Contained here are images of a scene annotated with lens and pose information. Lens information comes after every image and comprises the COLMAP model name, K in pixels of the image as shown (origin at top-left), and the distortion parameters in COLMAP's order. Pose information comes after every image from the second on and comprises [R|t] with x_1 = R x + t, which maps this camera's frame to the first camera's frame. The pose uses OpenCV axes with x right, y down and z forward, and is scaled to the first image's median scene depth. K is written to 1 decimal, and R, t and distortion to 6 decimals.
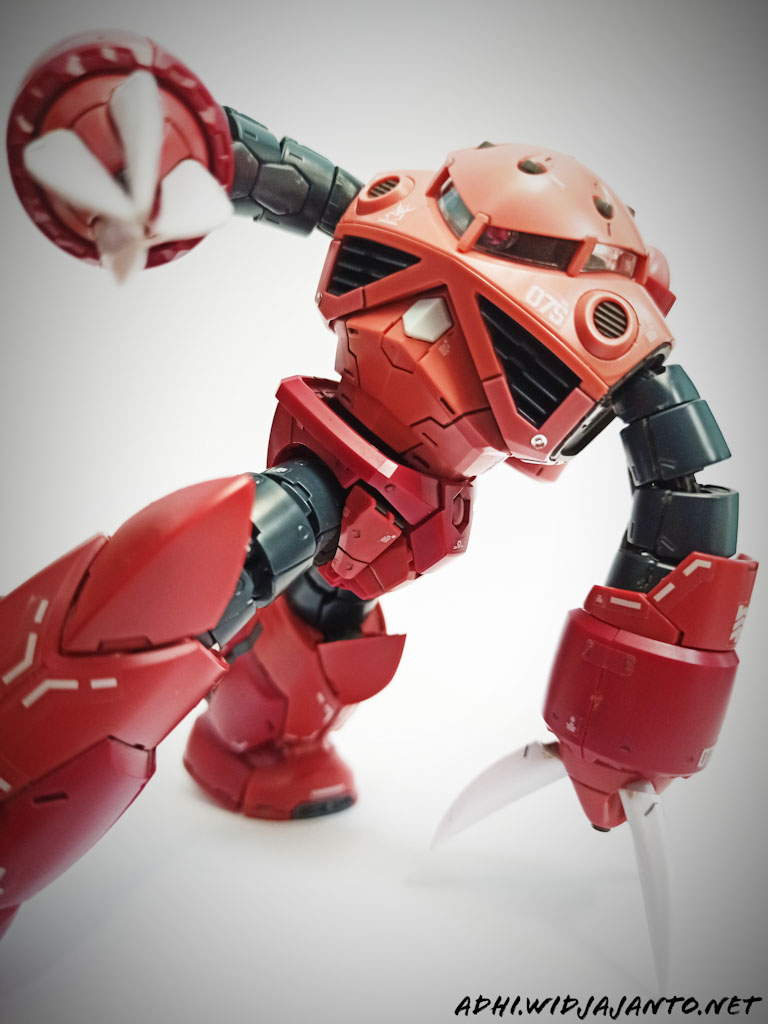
lens RADIAL K [[750.5, 0, 384.0], [0, 750.5, 512.0], [0, 0, 1]] dist [-0.009291, -0.004653]
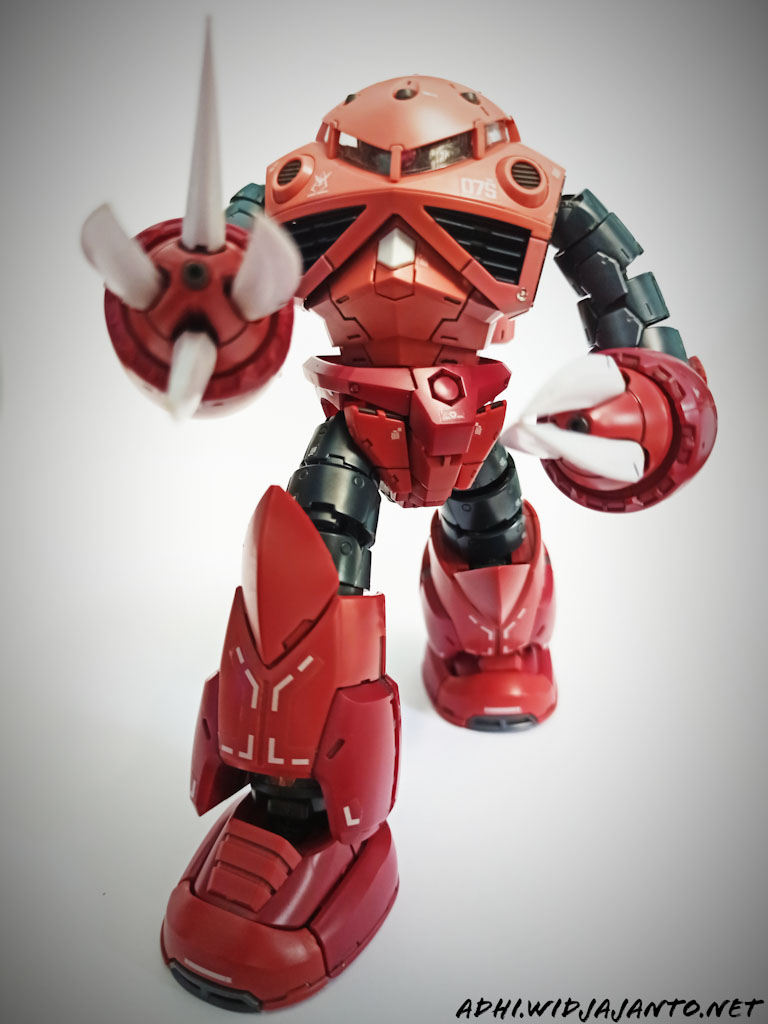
lens RADIAL K [[750.5, 0, 384.0], [0, 750.5, 512.0], [0, 0, 1]] dist [-0.009291, -0.004653]
pose [[0.852680, -0.513925, 0.093907, -0.282626], [0.510009, 0.857812, 0.063637, 0.016517], [-0.113259, -0.006369, 0.993545, -0.179089]]
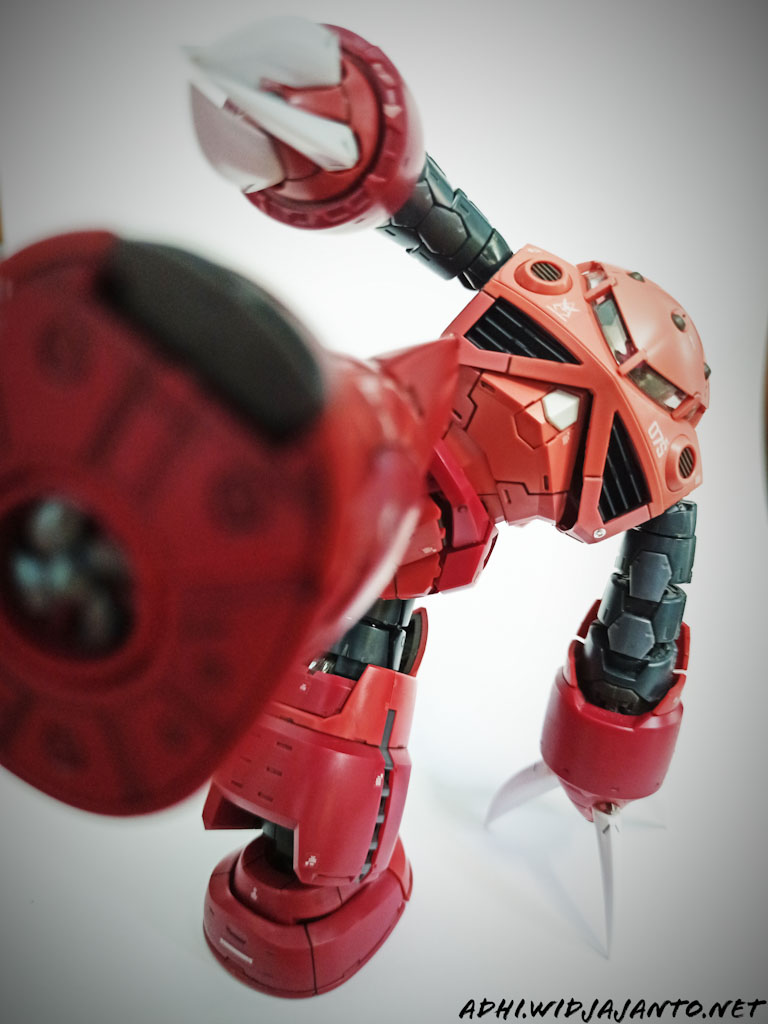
lens RADIAL K [[750.5, 0, 384.0], [0, 750.5, 512.0], [0, 0, 1]] dist [-0.009291, -0.004653]
pose [[0.877573, 0.265632, 0.399129, -0.619236], [-0.309118, 0.949836, 0.047521, -0.076604], [-0.366484, -0.165082, 0.915662, 0.004549]]
